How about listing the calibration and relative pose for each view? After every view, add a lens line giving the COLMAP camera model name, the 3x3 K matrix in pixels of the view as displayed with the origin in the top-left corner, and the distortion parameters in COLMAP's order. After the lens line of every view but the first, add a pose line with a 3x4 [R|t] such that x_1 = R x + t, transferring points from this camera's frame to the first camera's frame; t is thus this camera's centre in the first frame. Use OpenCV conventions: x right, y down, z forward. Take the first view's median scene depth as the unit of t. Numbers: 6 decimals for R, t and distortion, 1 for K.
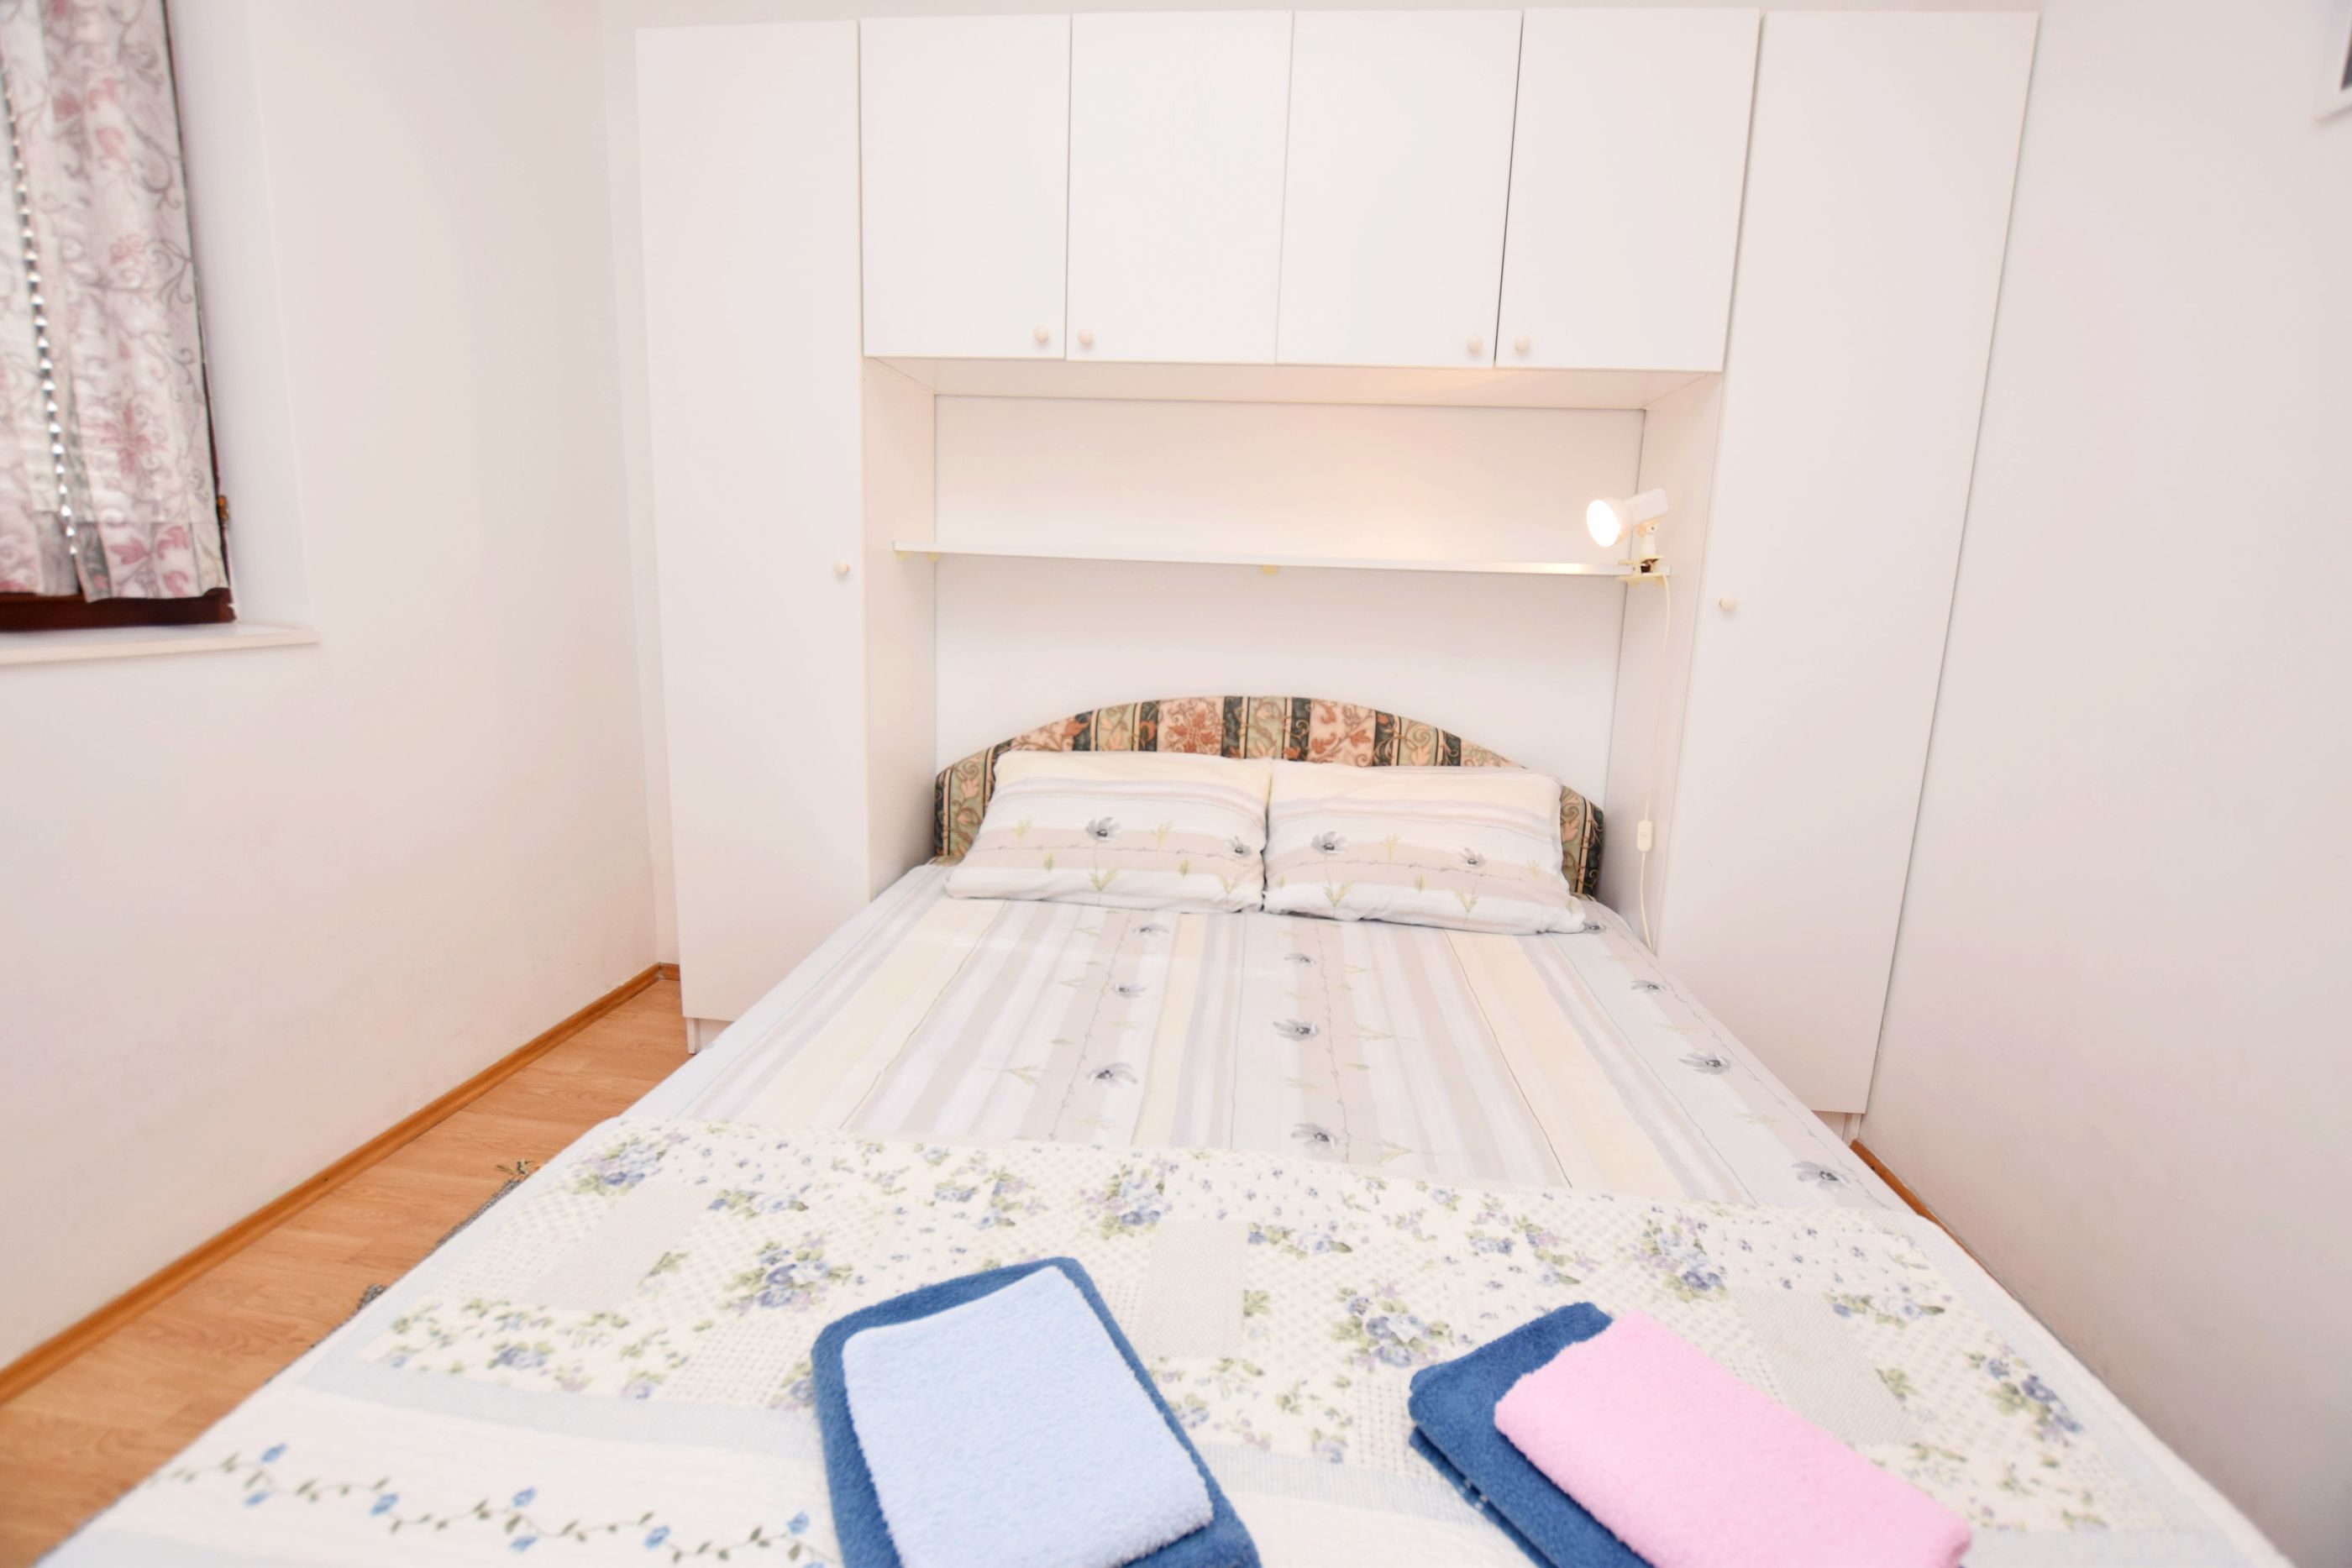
lens RADIAL K [[1036.8, 0, 1181.5], [0, 1036.8, 763.0], [0, 0, 1]] dist [-0.034143, 0.005753]
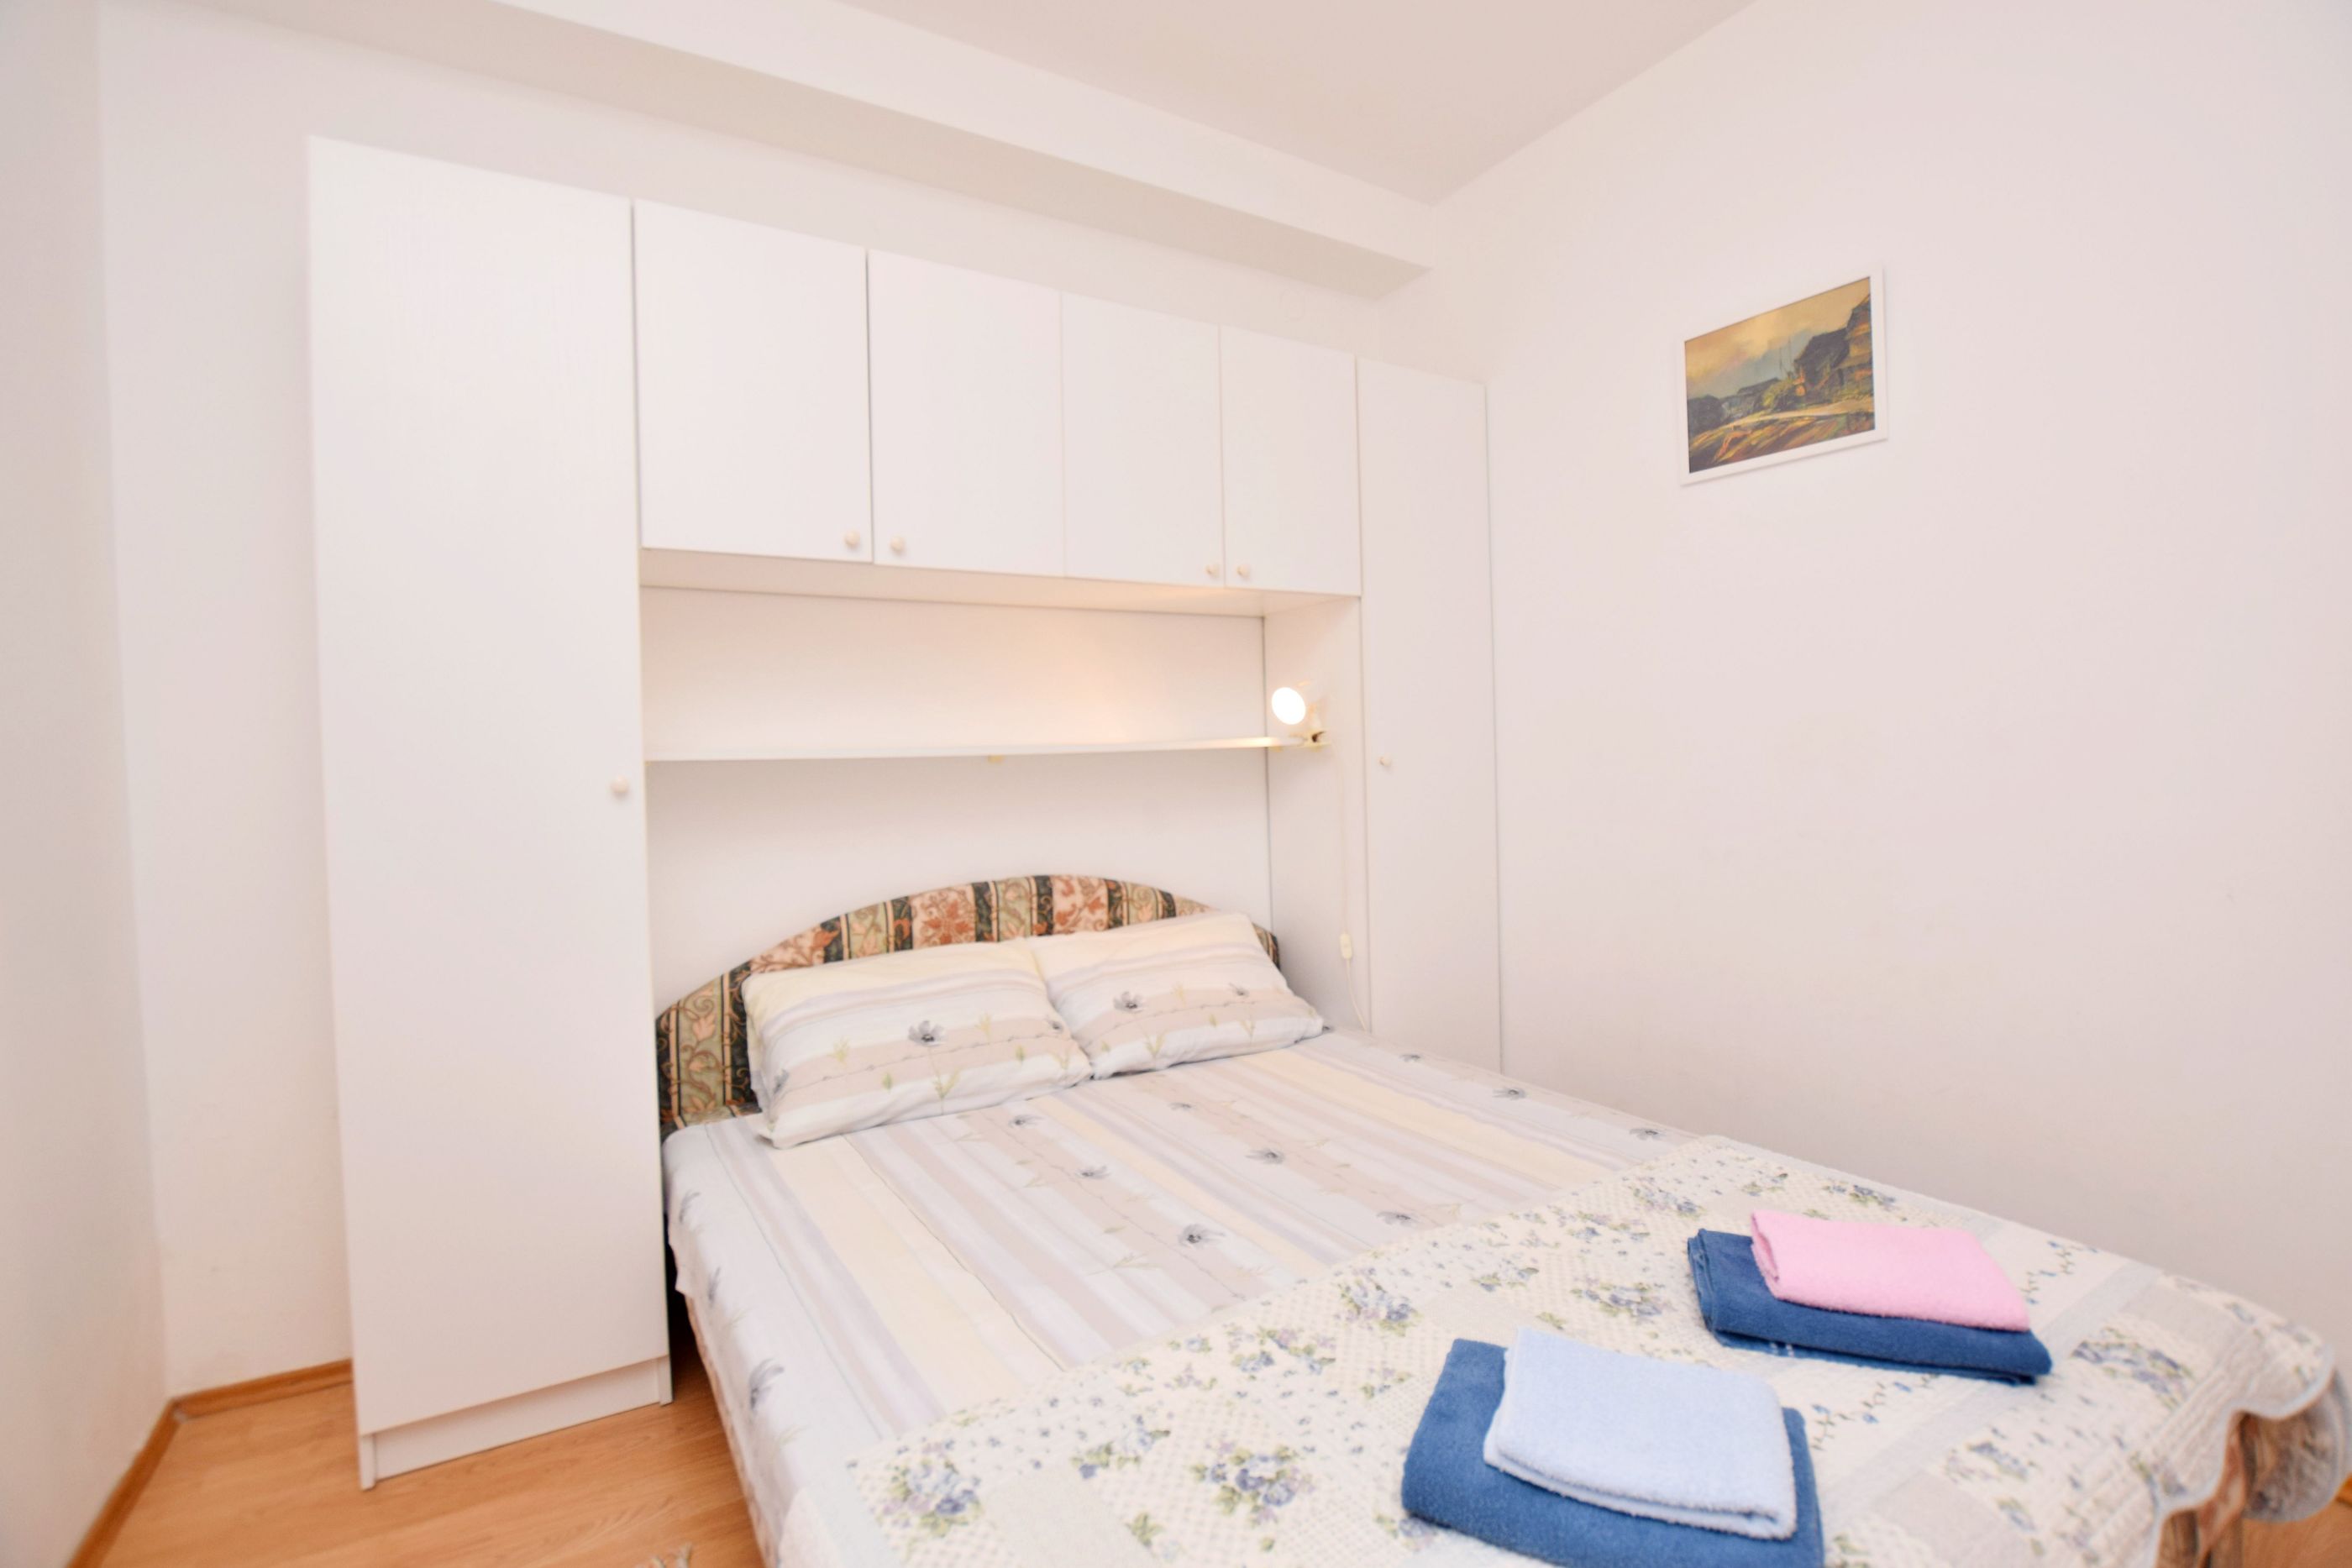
lens RADIAL K [[1050.5, 0, 1173.3], [0, 1050.5, 766.2], [0, 0, 1]] dist [-0.030500, 0.000716]
pose [[0.802184, -0.062568, 0.593790, -0.426357], [0.158618, 0.981091, -0.110908, -0.033529], [-0.575623, 0.183154, 0.796940, 0.049790]]
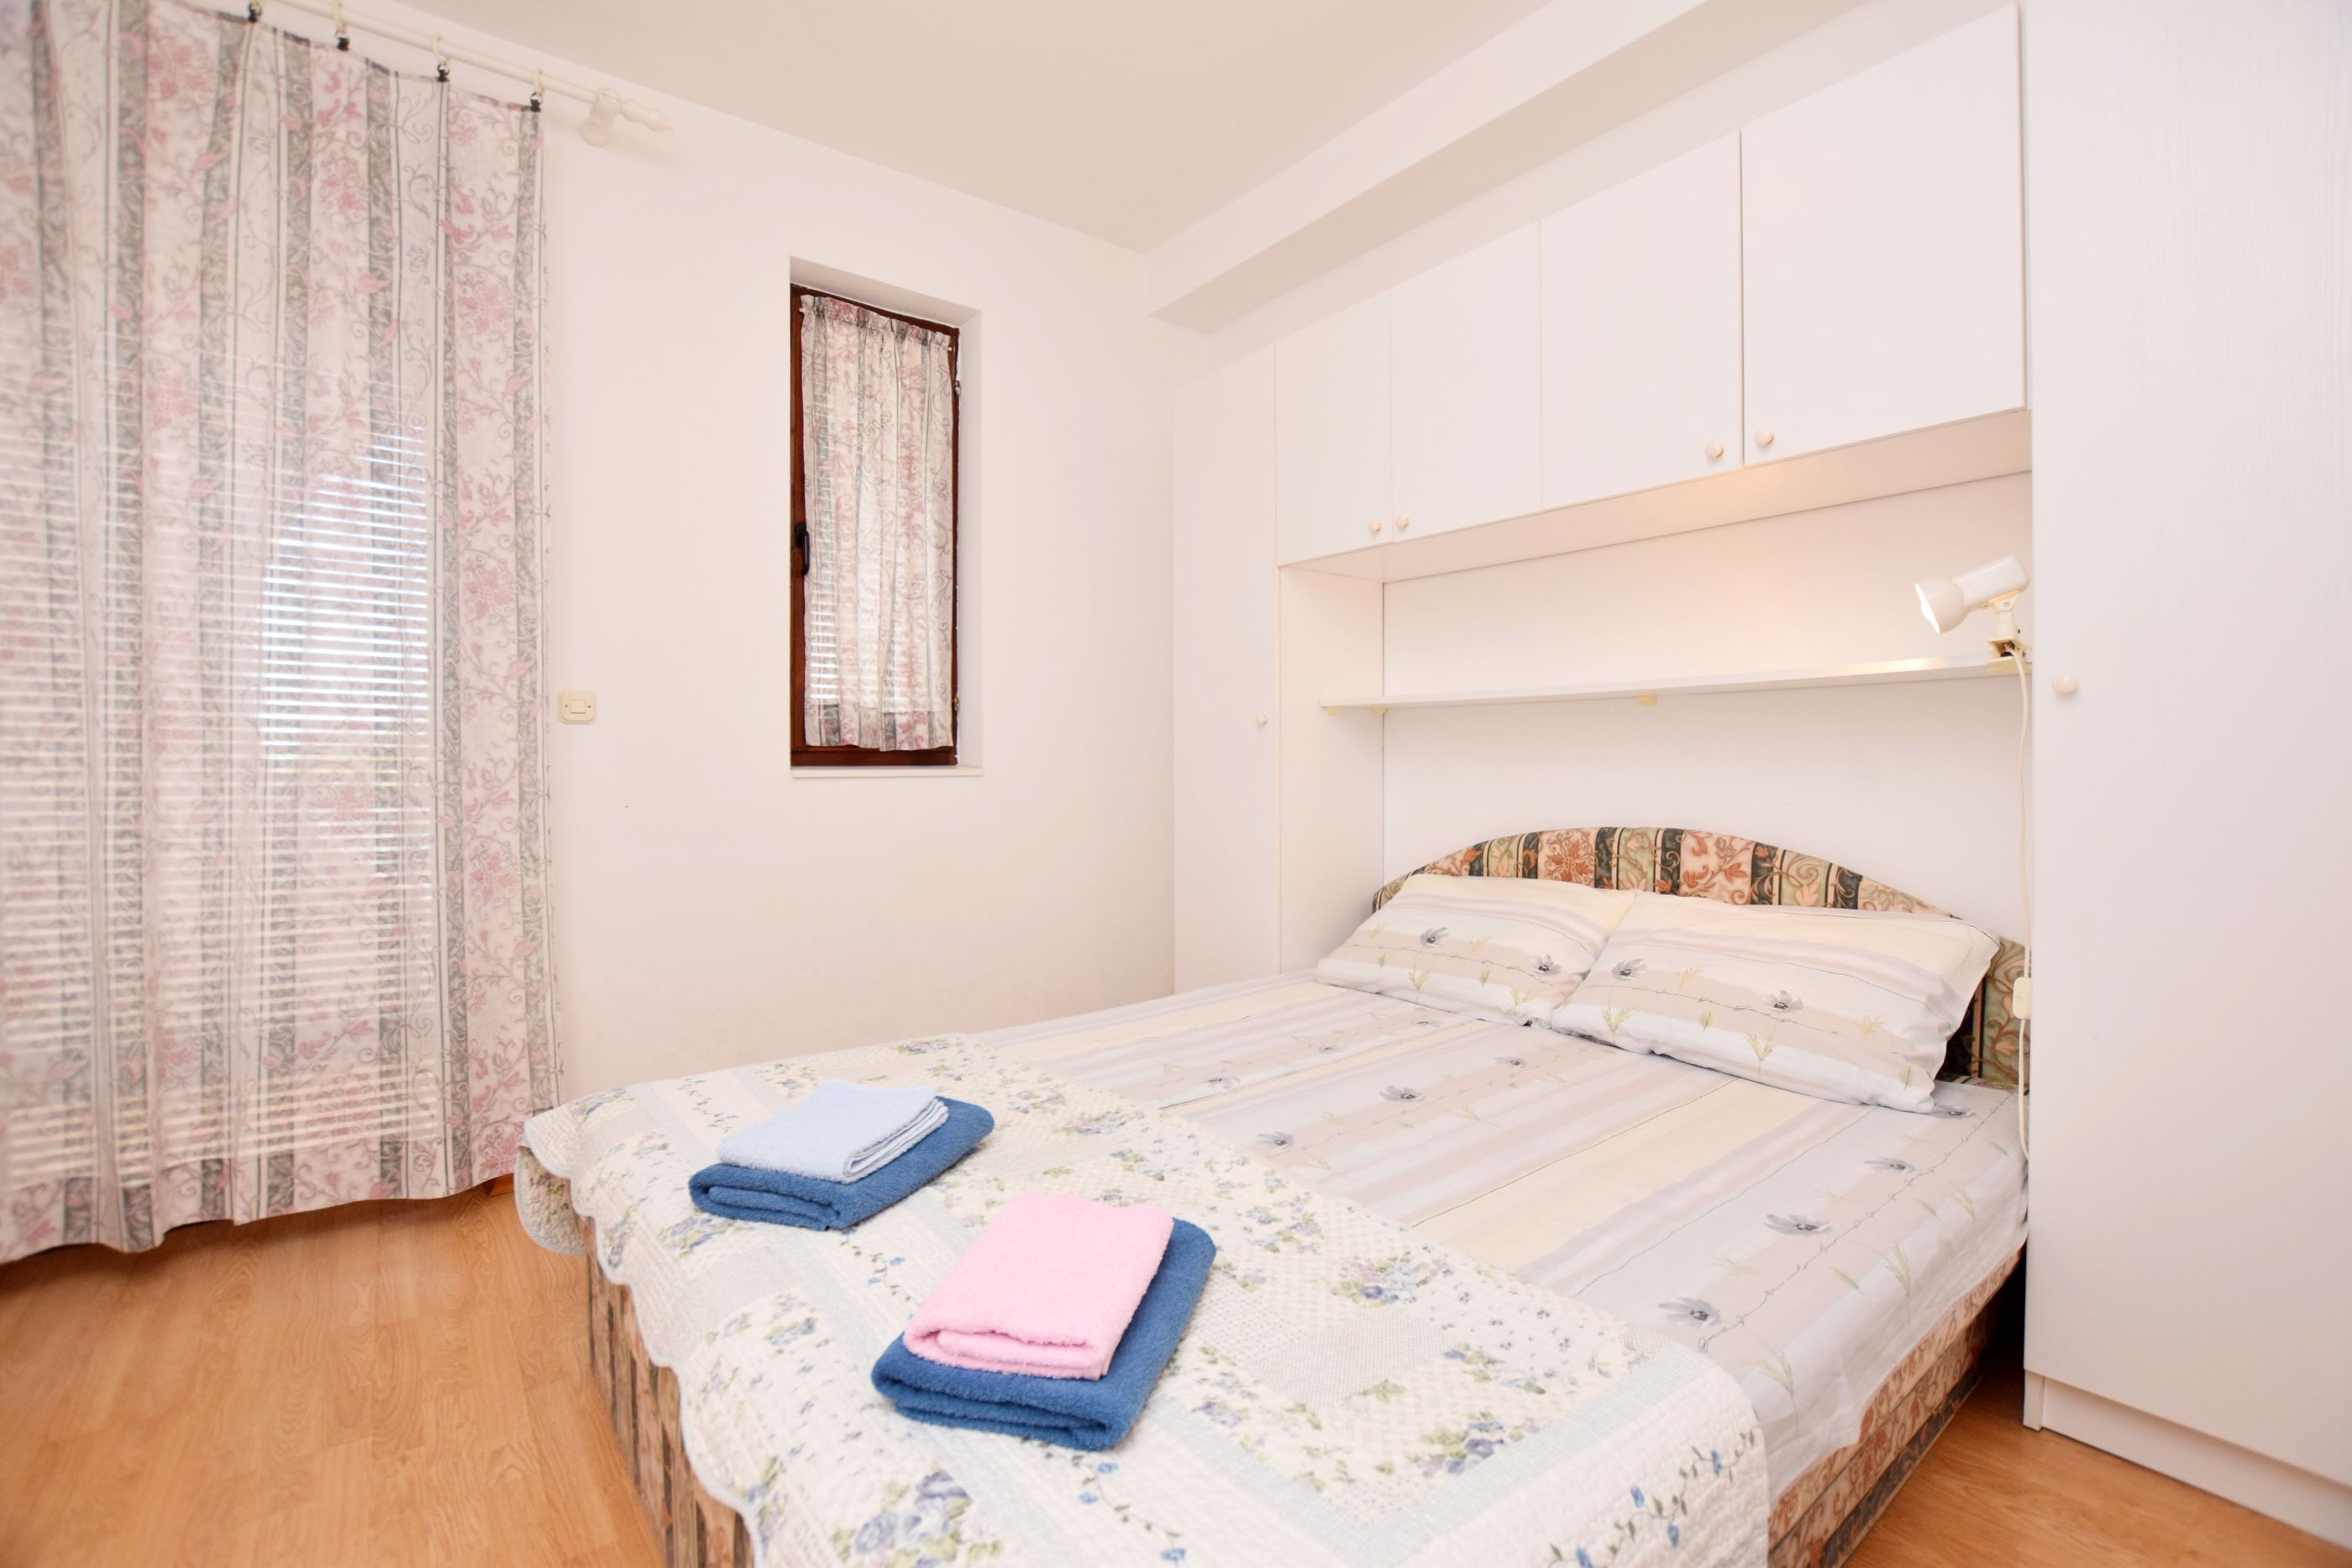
lens RADIAL K [[1036.8, 0, 1181.5], [0, 1036.8, 763.0], [0, 0, 1]] dist [-0.034143, 0.005753]
pose [[0.688227, -0.036856, -0.724559, 0.517774], [-0.101824, 0.983916, -0.146767, 0.066475], [0.718315, 0.174787, 0.673405, 0.025274]]
